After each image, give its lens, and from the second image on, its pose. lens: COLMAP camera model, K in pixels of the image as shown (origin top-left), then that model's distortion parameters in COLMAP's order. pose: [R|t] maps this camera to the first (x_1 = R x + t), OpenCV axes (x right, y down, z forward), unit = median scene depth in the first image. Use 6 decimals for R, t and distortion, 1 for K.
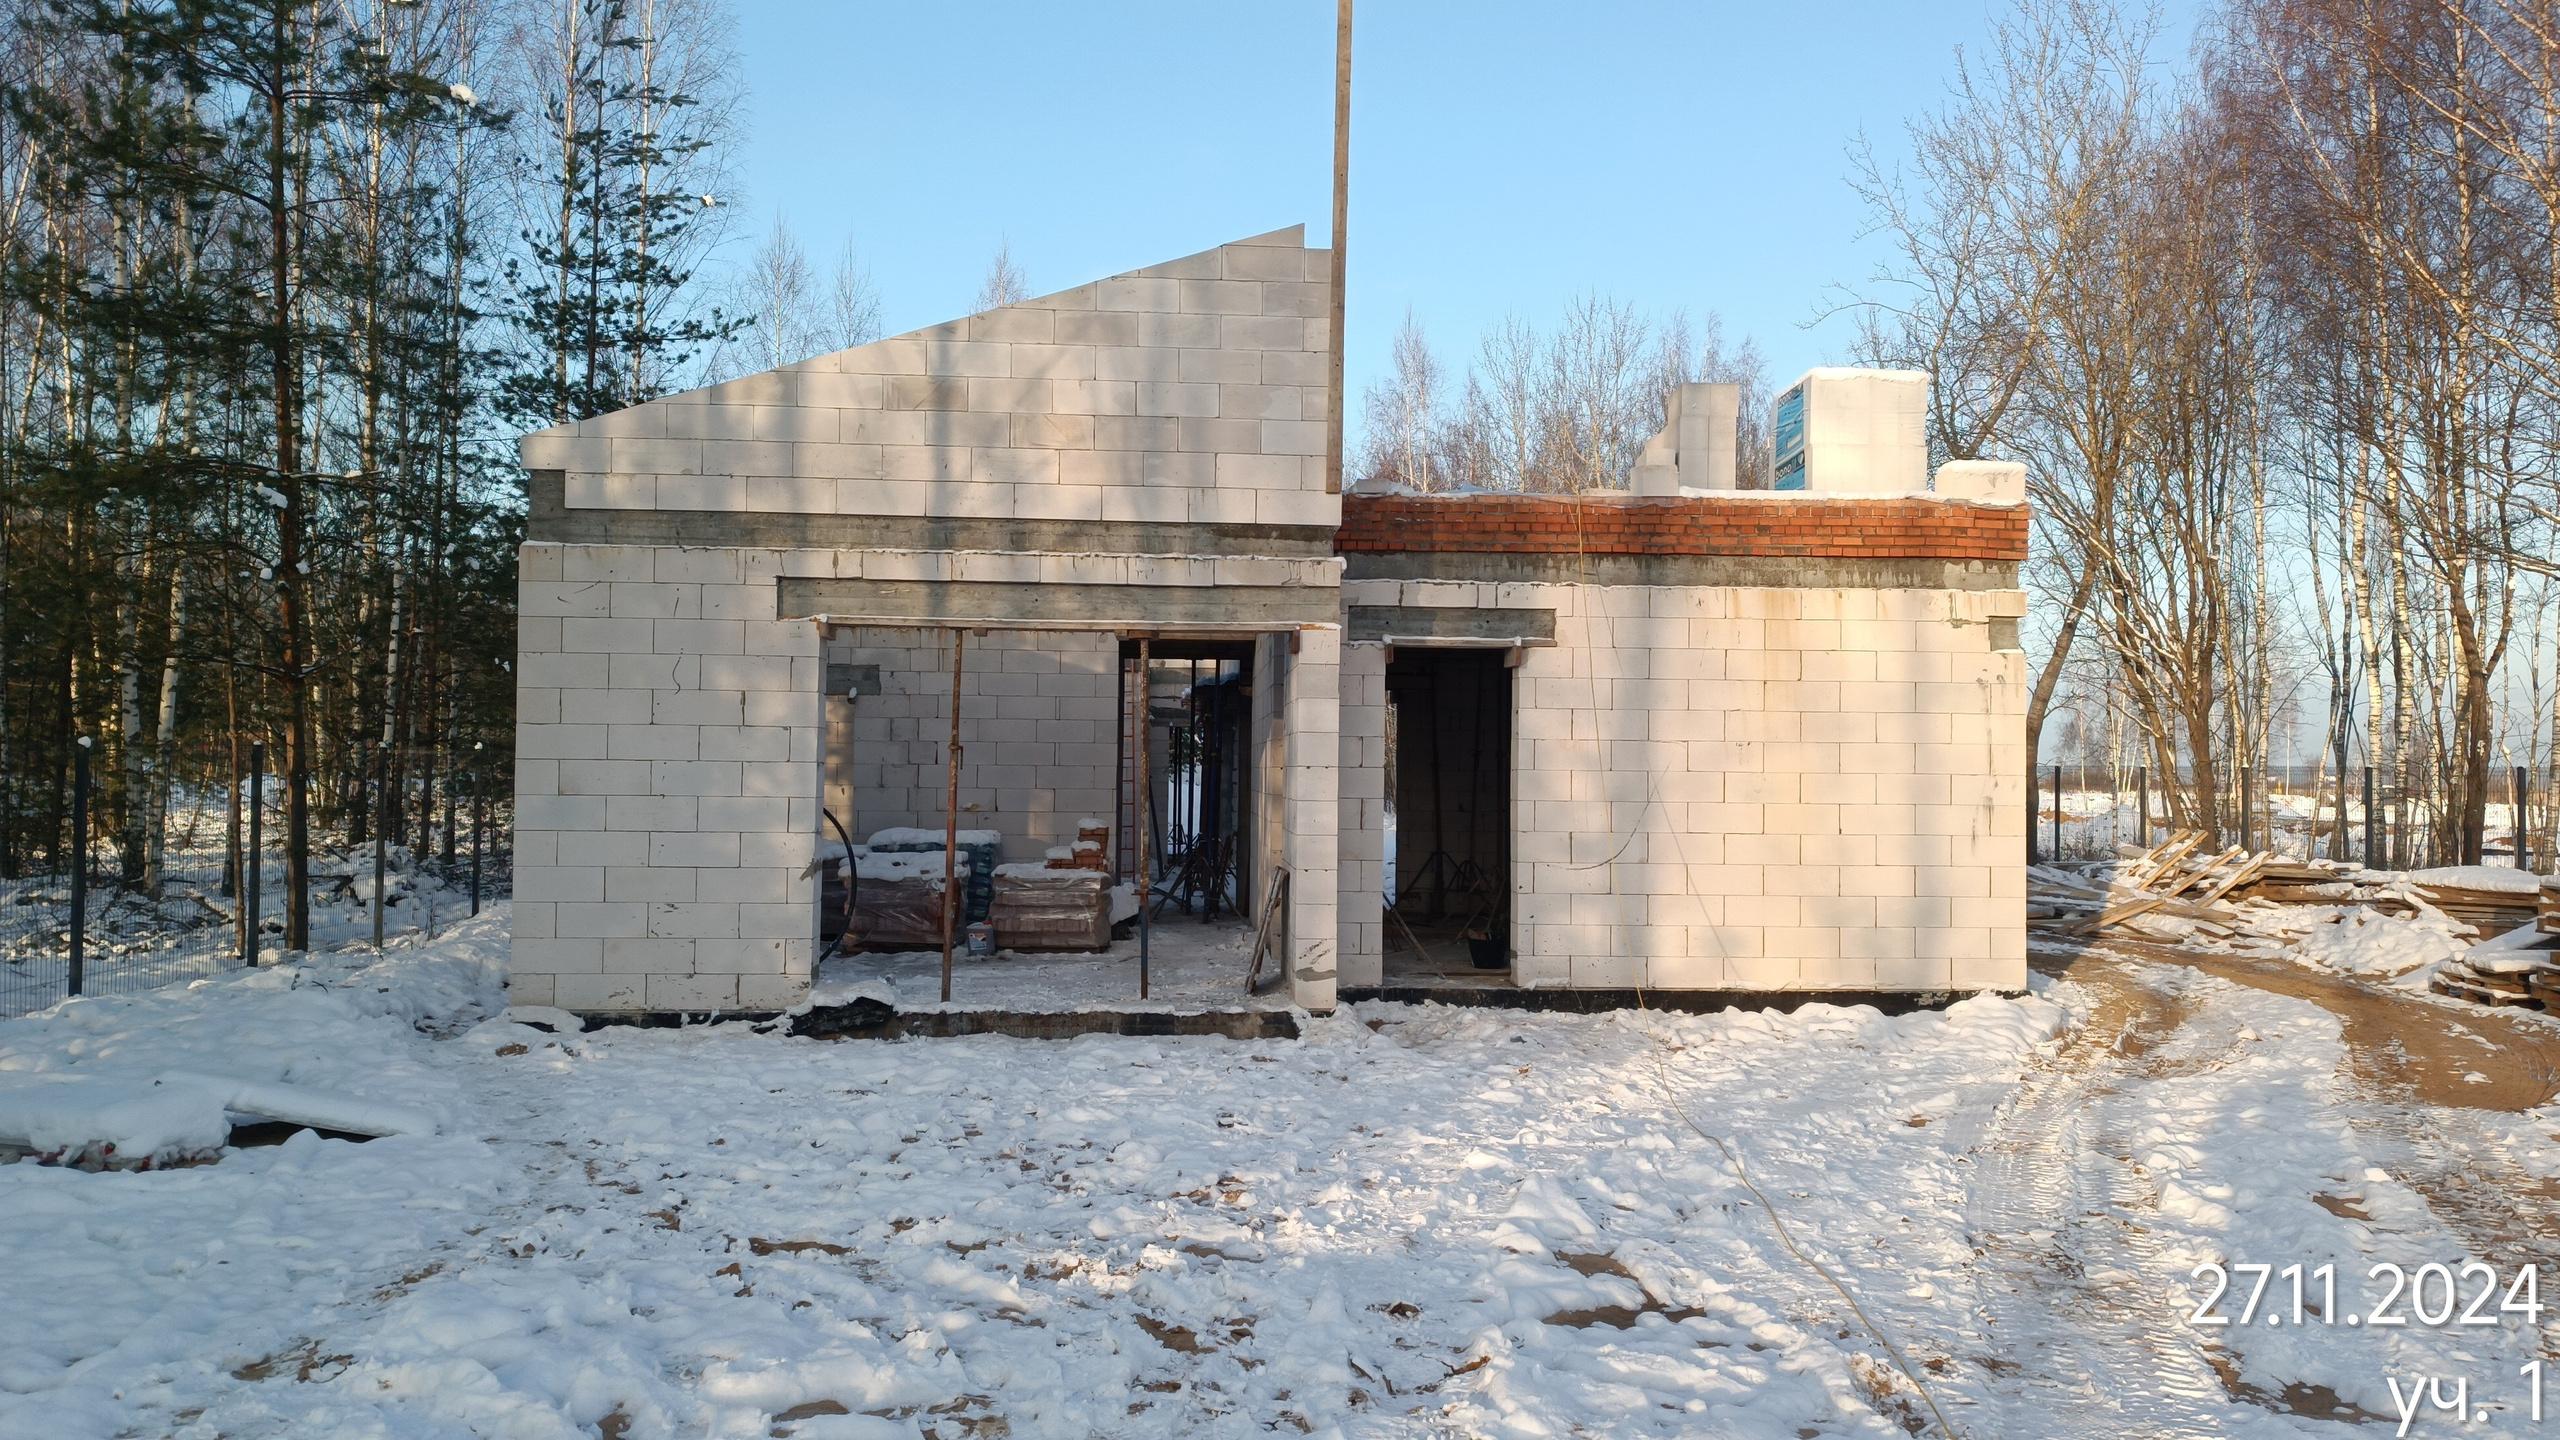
lens RADIAL K [[1808.6, 0, 1282.0], [0, 1808.6, 725.7], [0, 0, 1]] dist [0.006410, 0.004106]
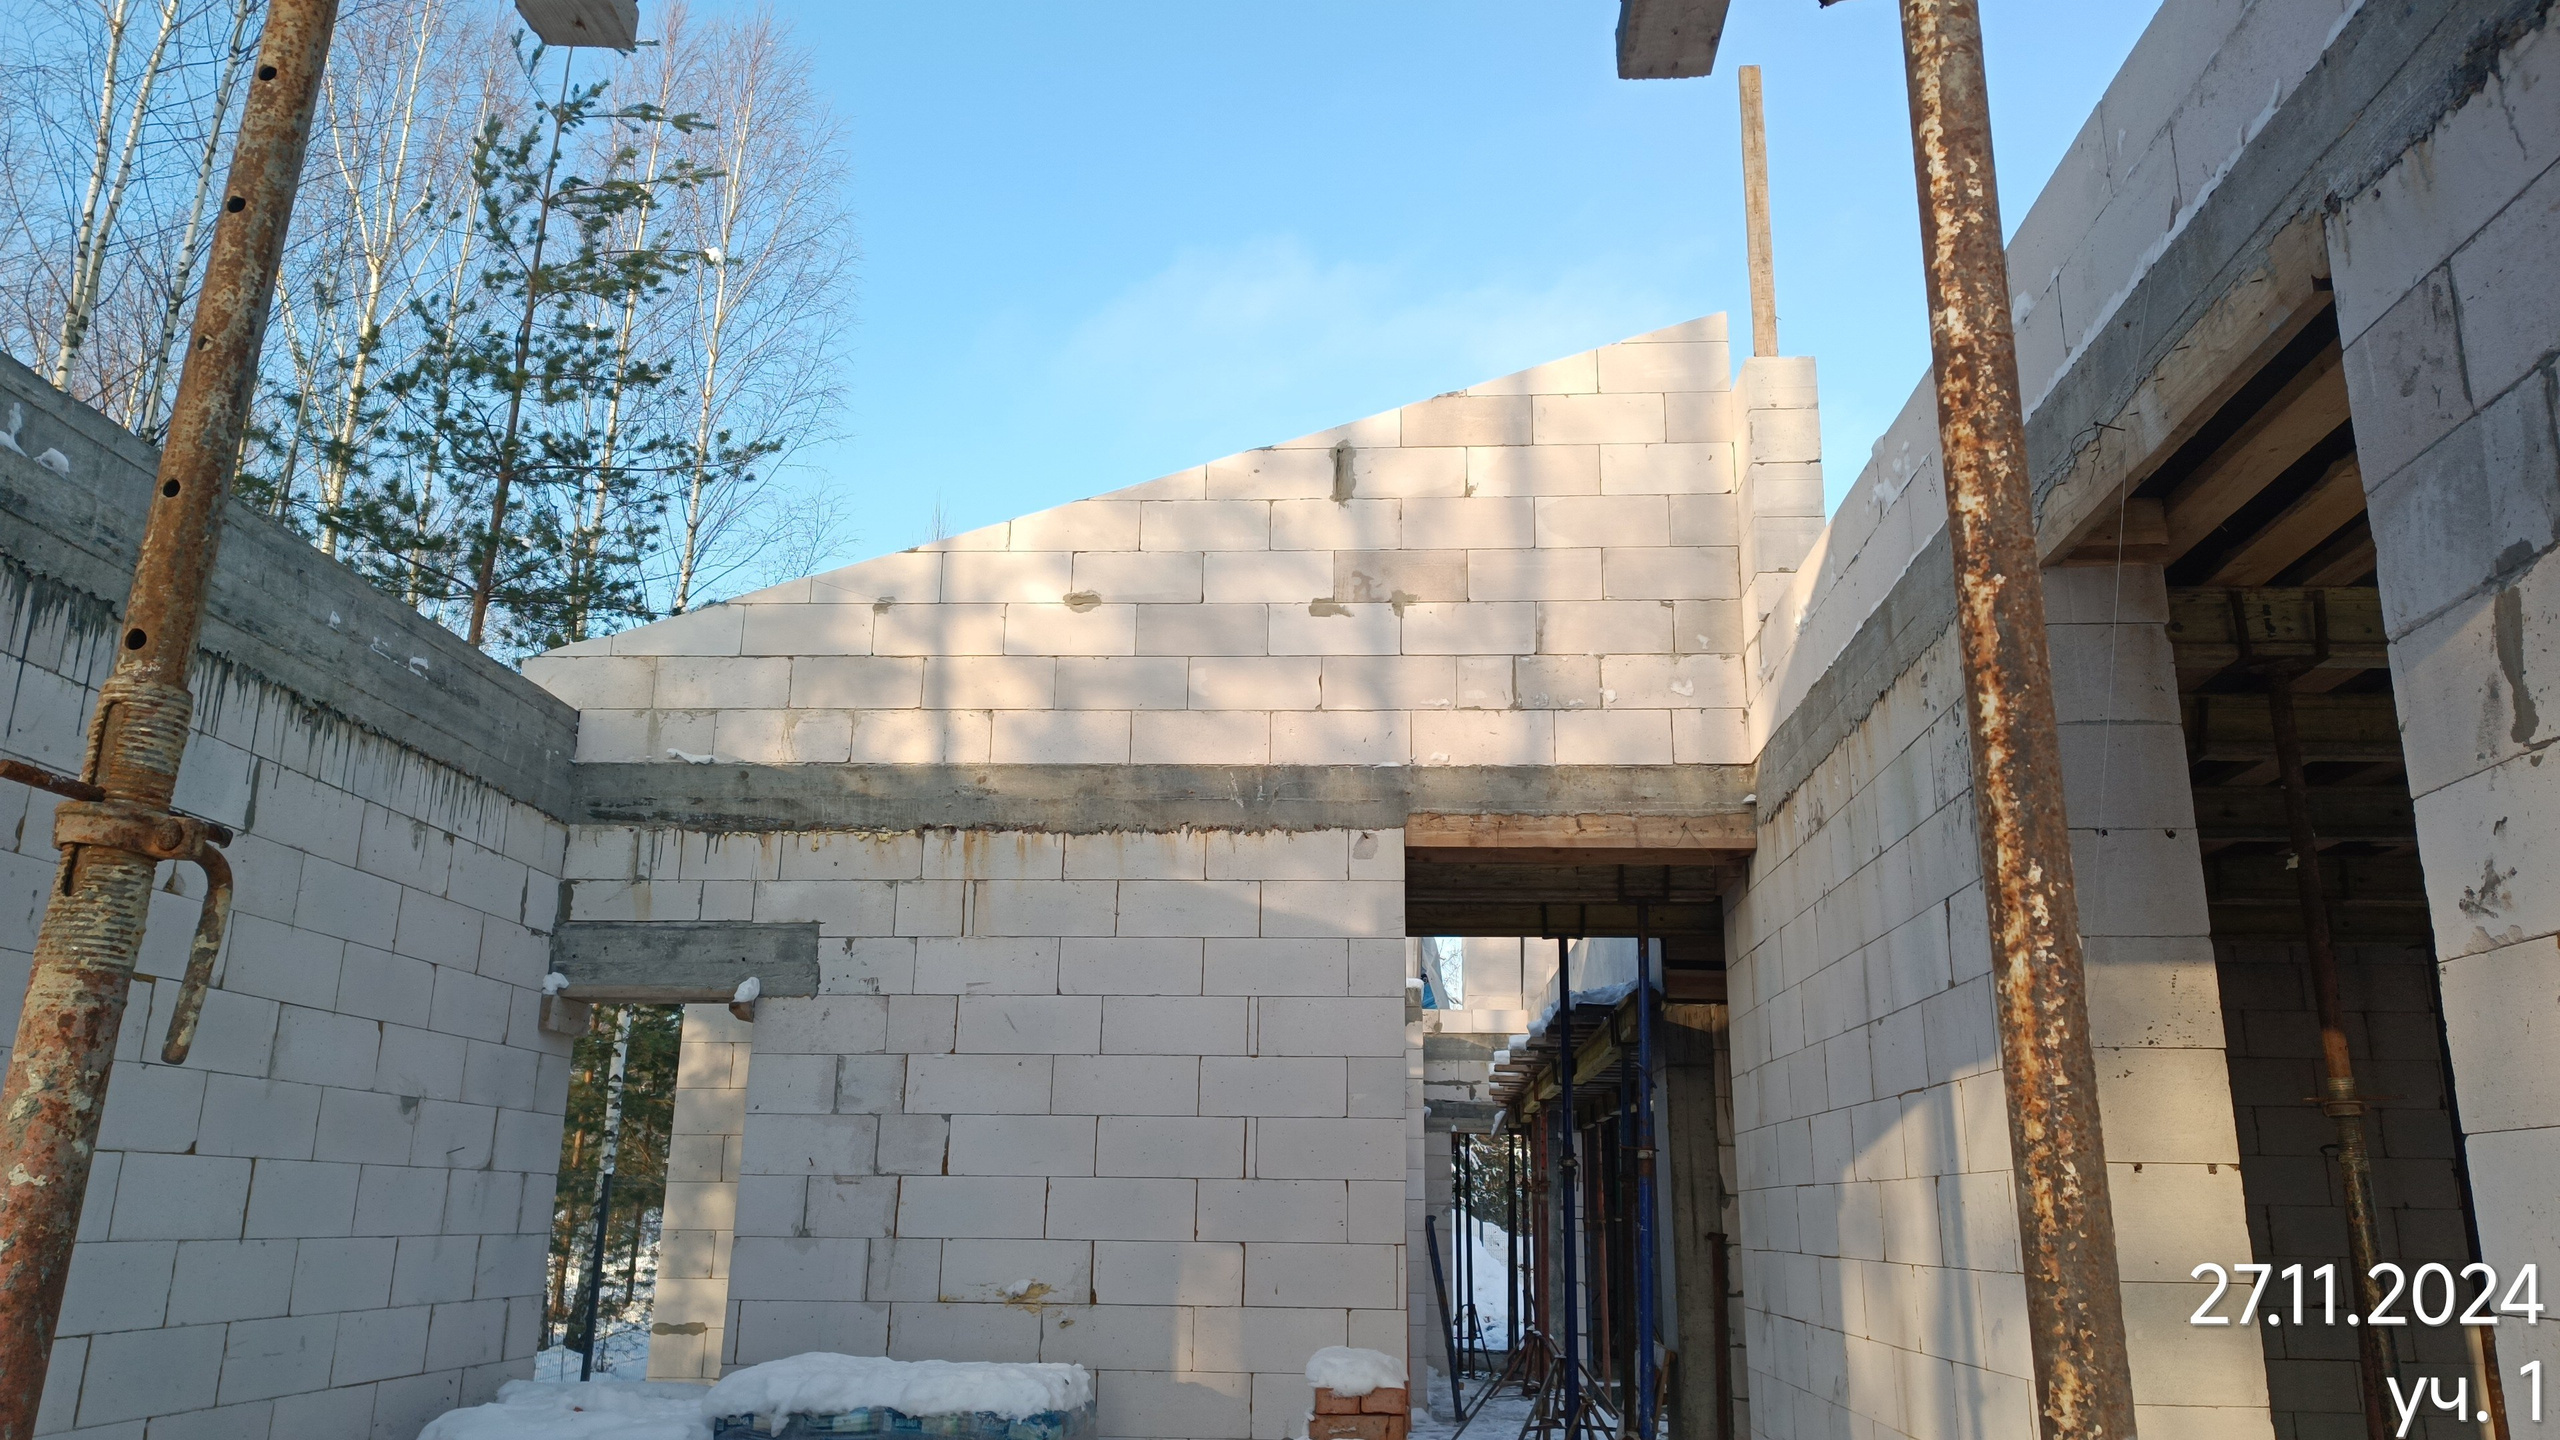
lens RADIAL K [[1808.6, 0, 1286.1], [0, 1808.6, 713.7], [0, 0, 1]] dist [0.006410, 0.004106]
pose [[0.992938, -0.028019, -0.115276, -0.054750], [-0.000805, 0.970095, -0.242725, 0.015131], [0.118629, 0.241104, 0.963222, 0.472993]]
